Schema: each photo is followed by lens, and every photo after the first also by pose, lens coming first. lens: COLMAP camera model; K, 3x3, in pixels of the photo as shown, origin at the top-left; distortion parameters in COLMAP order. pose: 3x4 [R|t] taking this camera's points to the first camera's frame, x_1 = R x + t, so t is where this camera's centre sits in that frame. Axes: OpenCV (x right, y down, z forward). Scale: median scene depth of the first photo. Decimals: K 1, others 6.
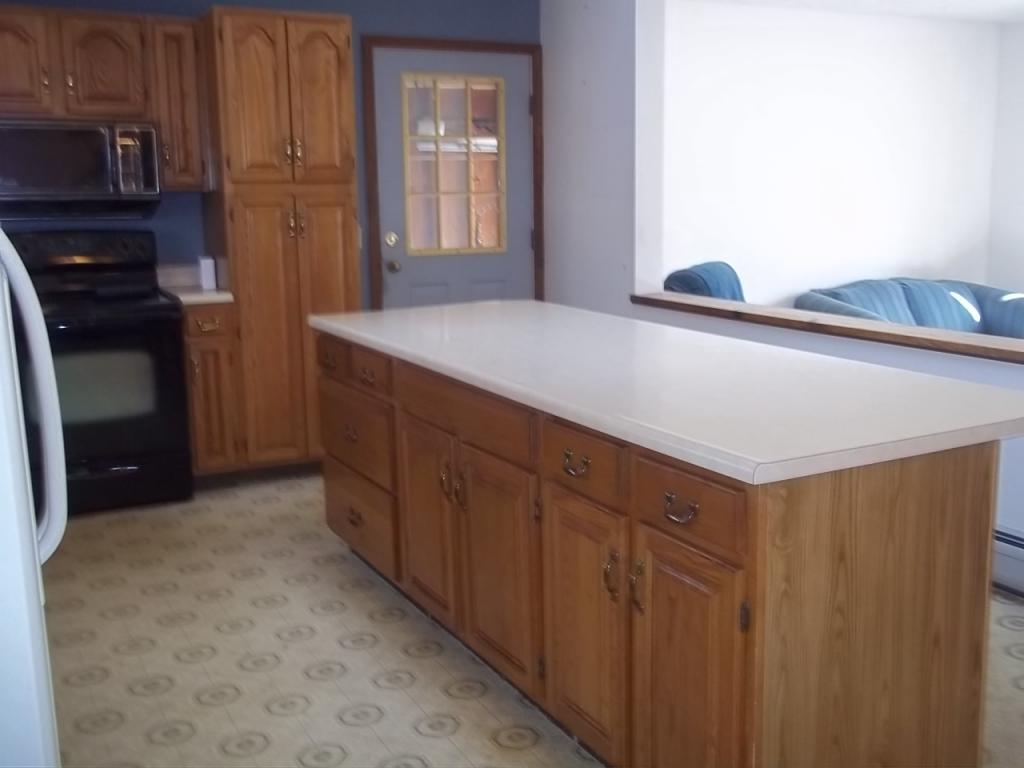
lens RADIAL K [[1088.8, 0, 515.1], [0, 1088.8, 384.2], [0, 0, 1]] dist [0.003617, 0.000000]
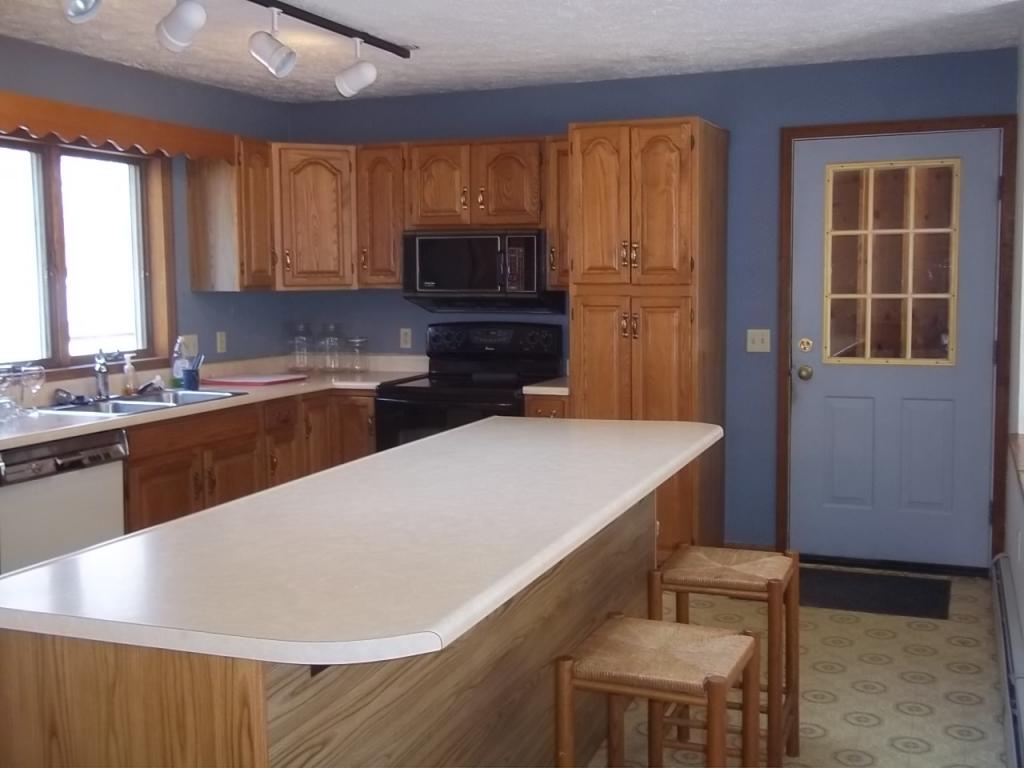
lens RADIAL K [[1088.8, 0, 514.5], [0, 1088.8, 385.0], [0, 0, 1]] dist [0.003617, 0.000000]
pose [[0.640131, 0.084925, -0.763558, 0.512893], [-0.135617, 0.990755, -0.003500, -0.075545], [0.756201, 0.105792, 0.645730, 0.277110]]
